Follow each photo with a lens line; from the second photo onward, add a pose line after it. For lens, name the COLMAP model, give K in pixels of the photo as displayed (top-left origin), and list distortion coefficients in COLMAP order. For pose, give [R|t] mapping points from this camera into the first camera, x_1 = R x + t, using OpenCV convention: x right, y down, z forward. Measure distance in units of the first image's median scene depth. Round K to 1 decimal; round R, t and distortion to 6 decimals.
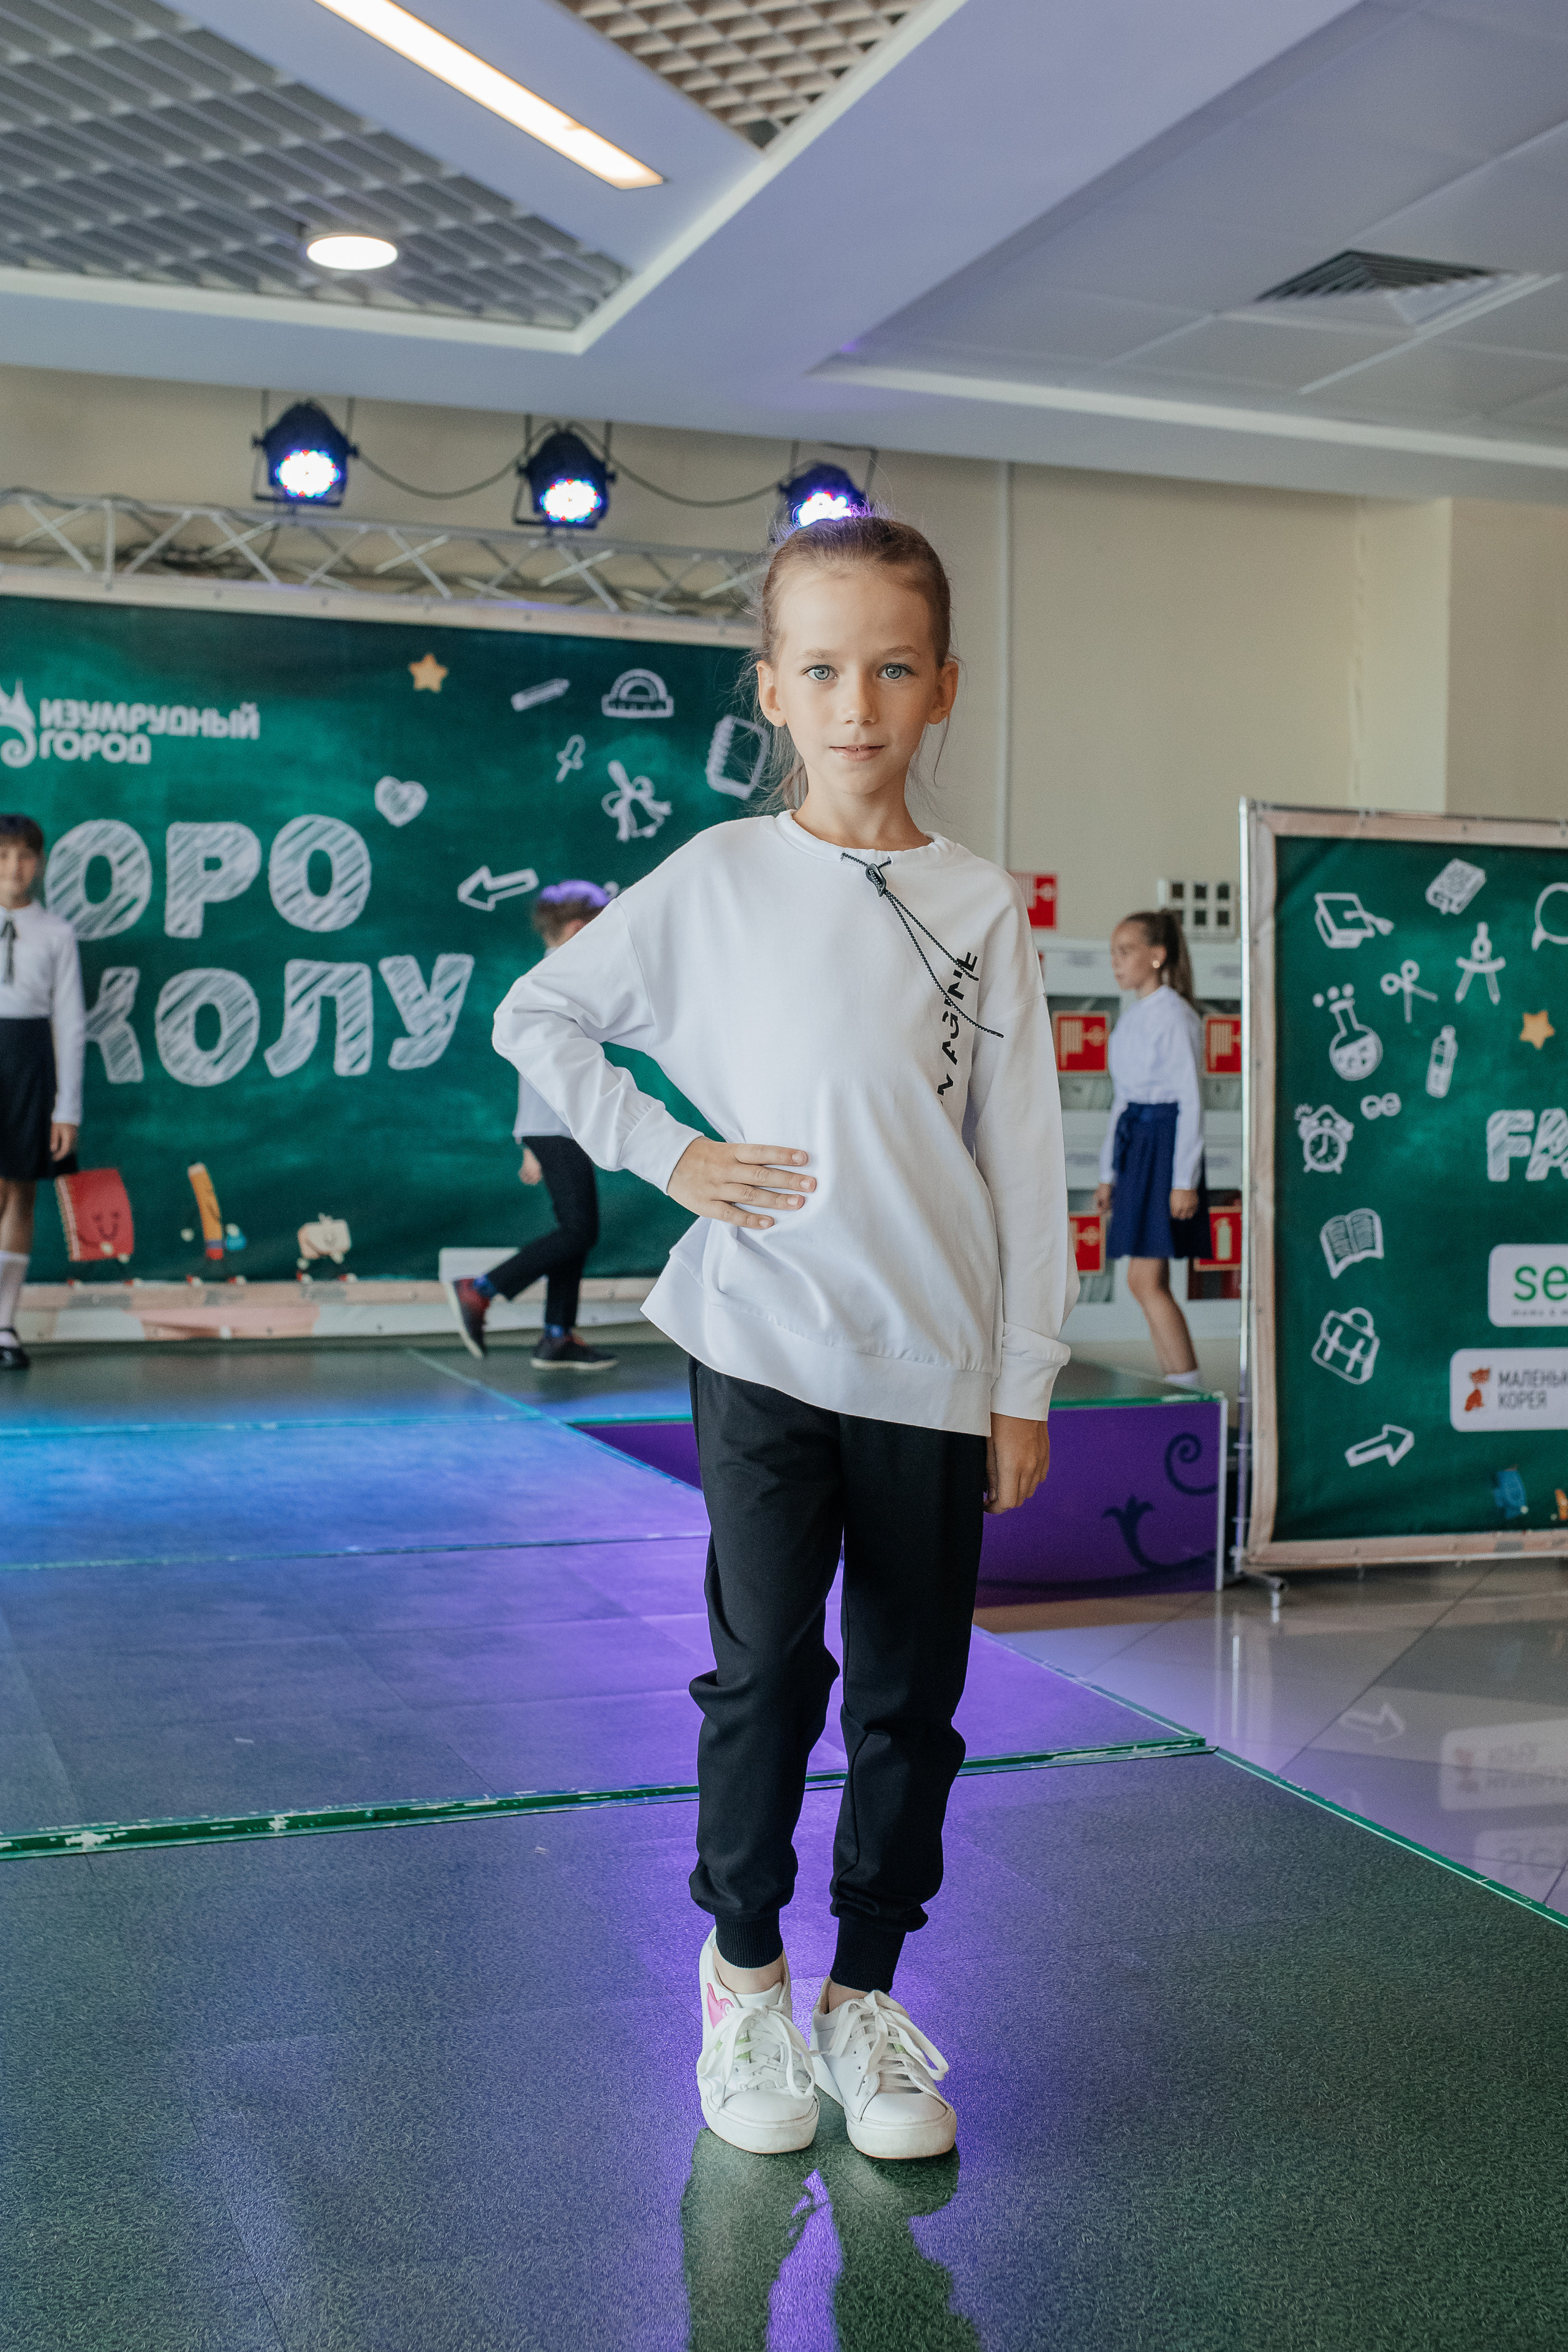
lens RADIAL K [[2678.5, 0, 803.0], [0, 2678.5, 1150.4], [0, 0, 1]] dist [-0.056859, 0.064734]
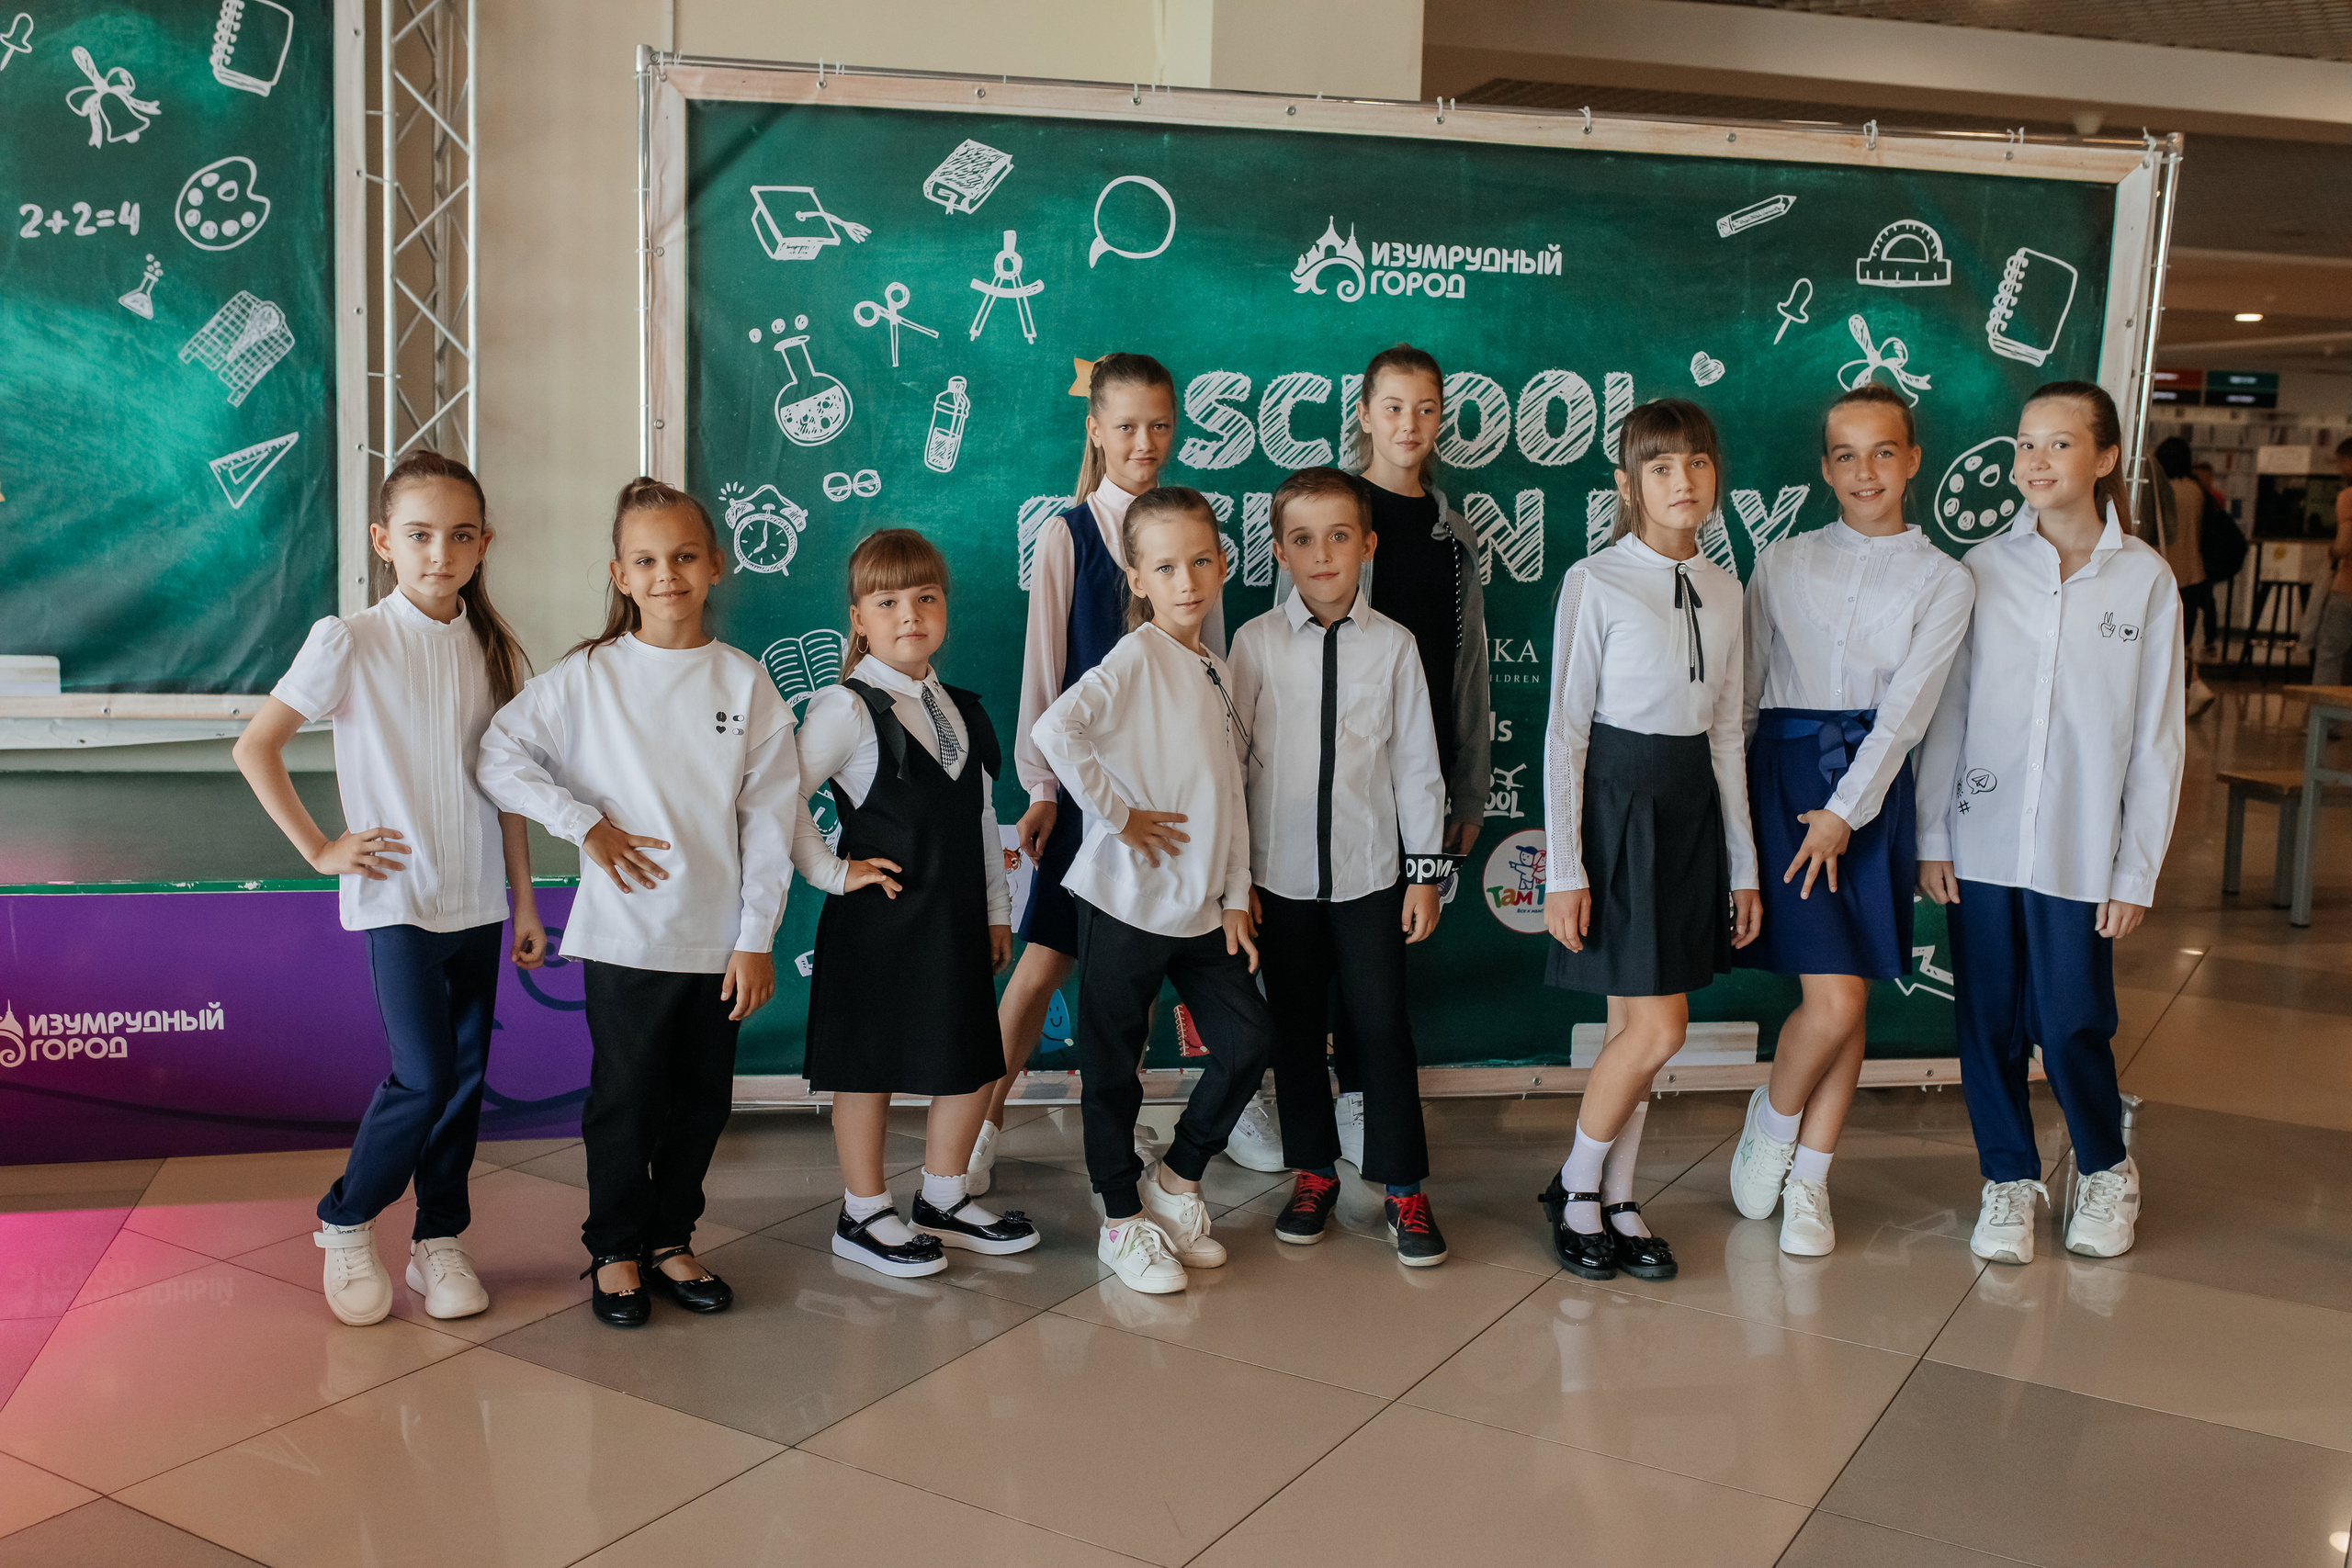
lens RADIAL K [[2236.2, 0, 1155.9], [0, 2236.2, 773.5], [0, 0, 1]] dist [-0.056412, 0.080959]
pose [[0.991883, 0.030600, -0.123415, 0.359380], [-0.018862, 0.995281, 0.095184, 0.001806], [0.125745, -0.092084, 0.987780, 0.392823]]
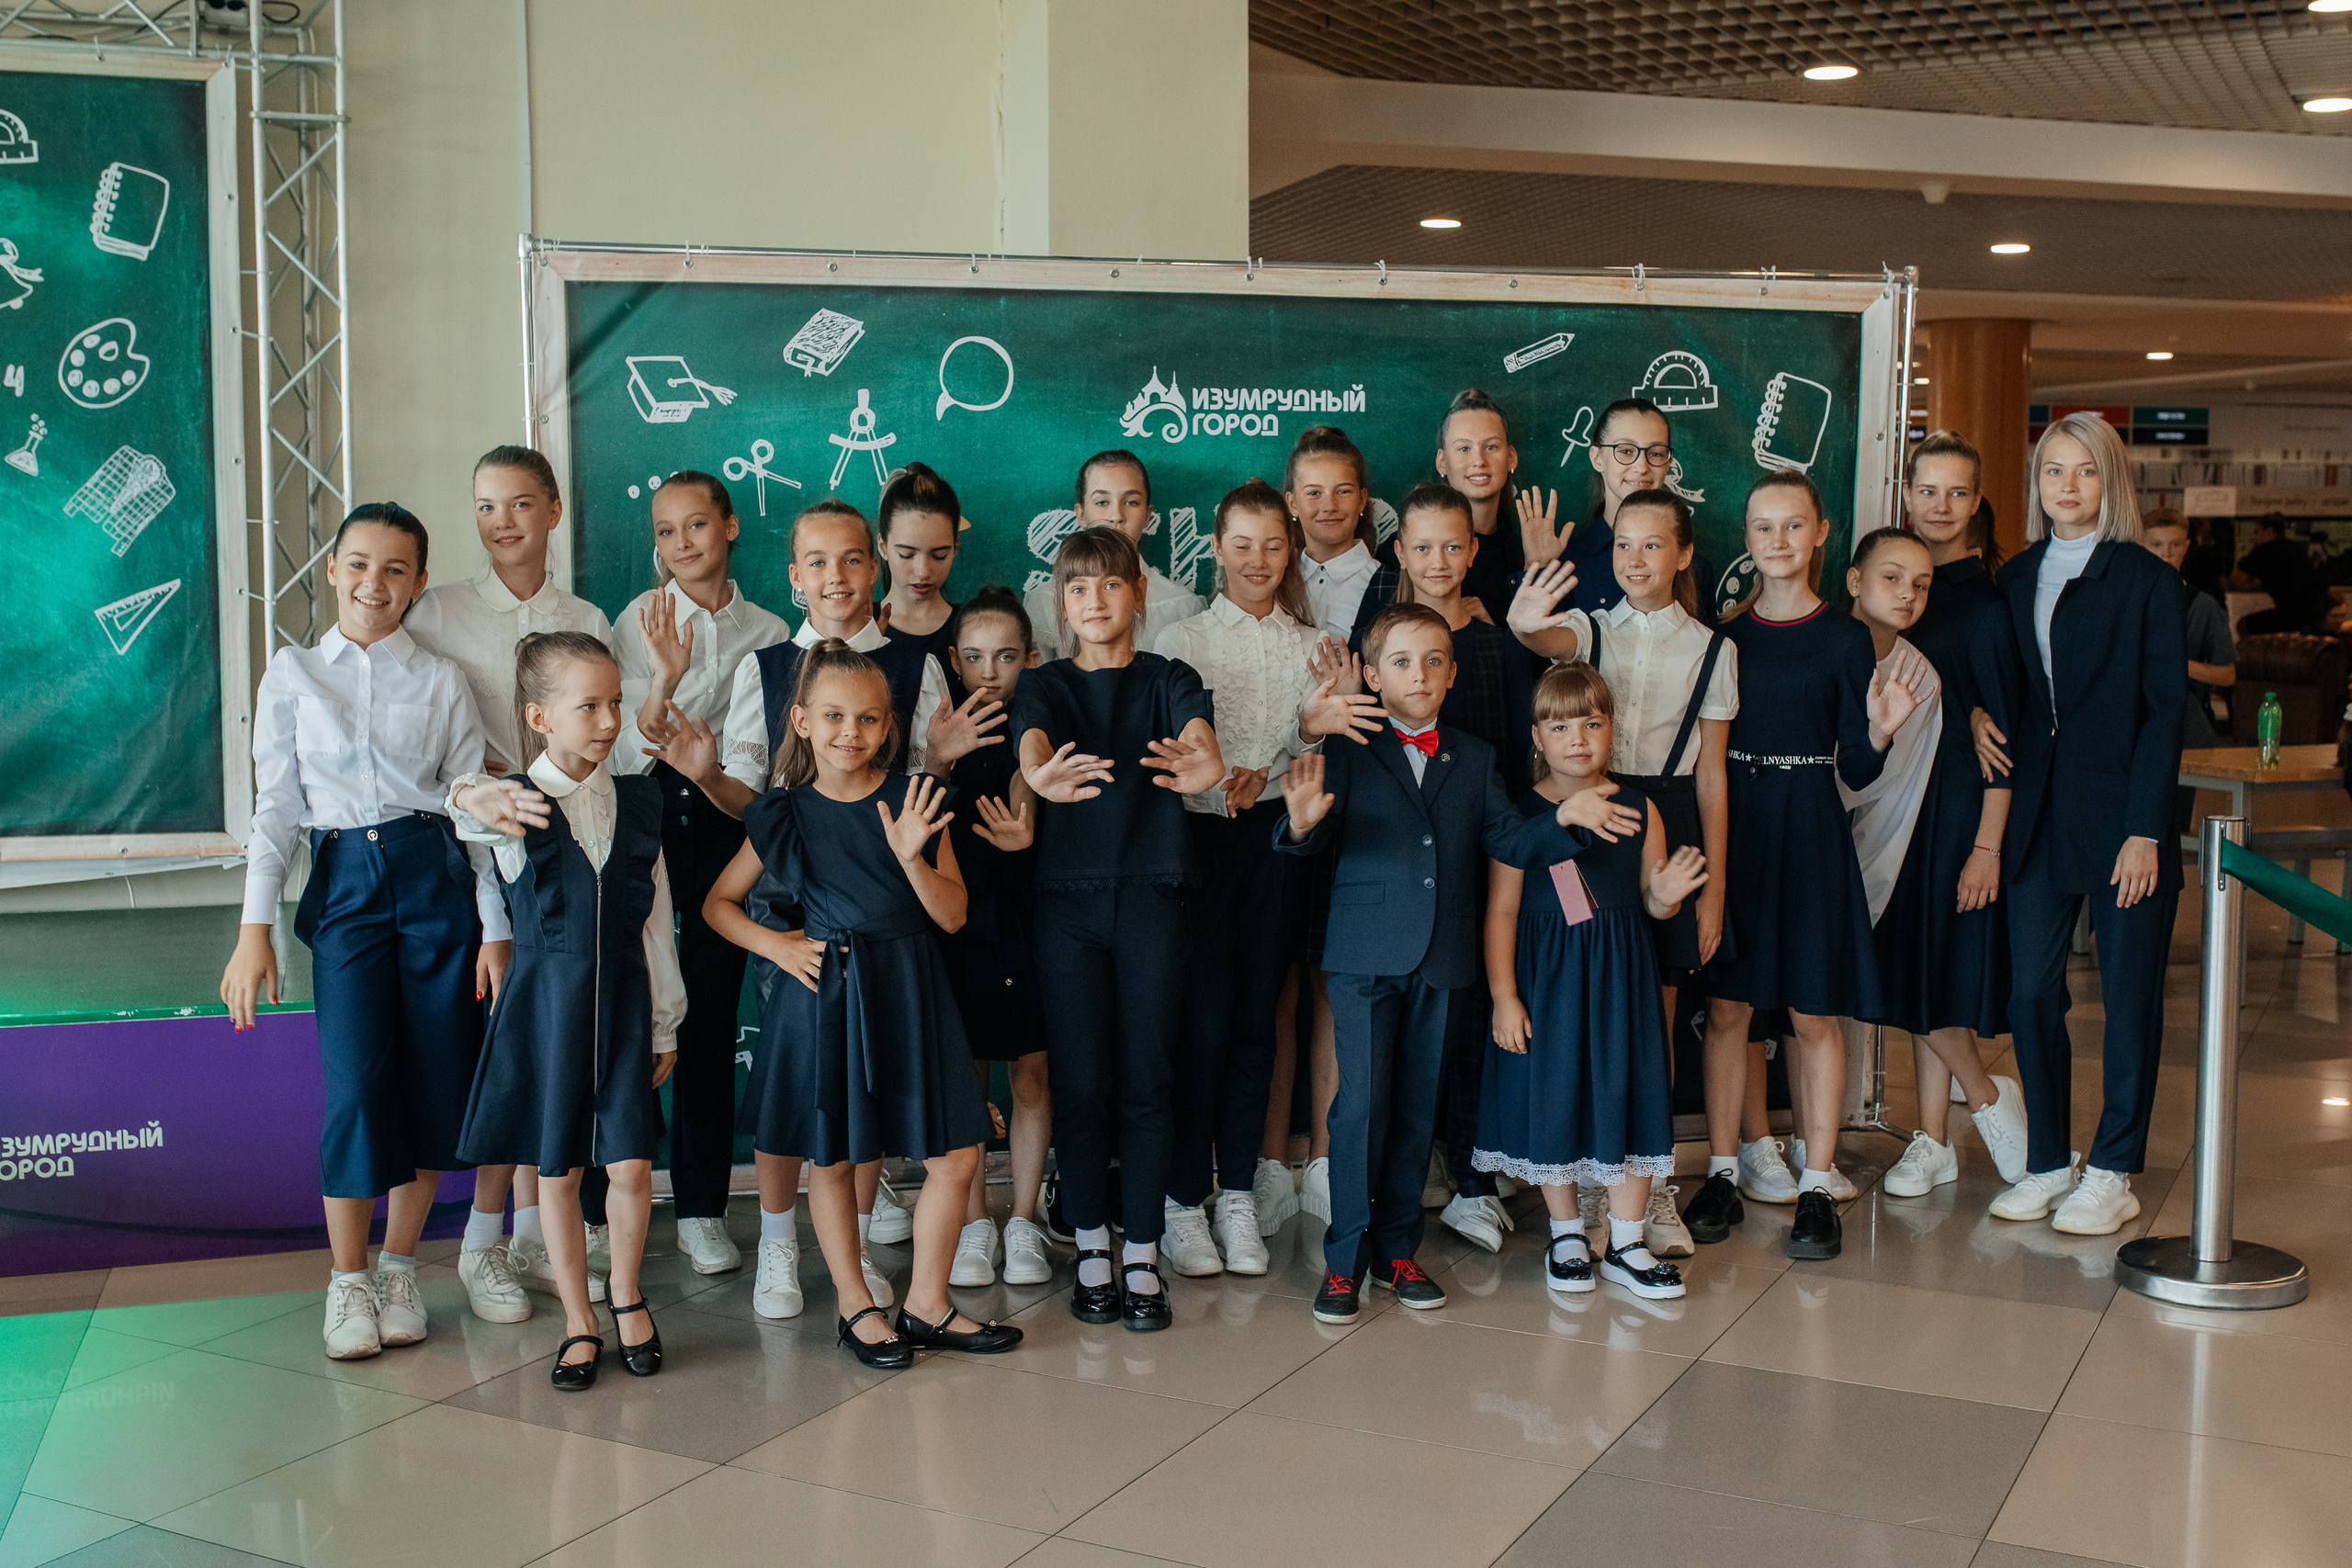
lens RADIAL K [[2528.6, 0, 1184.4], [0, 2528.6, 776.5], [0, 0, 1]] dist [-0.055908, 0.066474]
pose [[0.997642, -0.010111, -0.067888, 0.385549], [0.013997, 0.998276, 0.057006, -0.011856], [0.067195, -0.057821, 0.996063, 0.253504]]
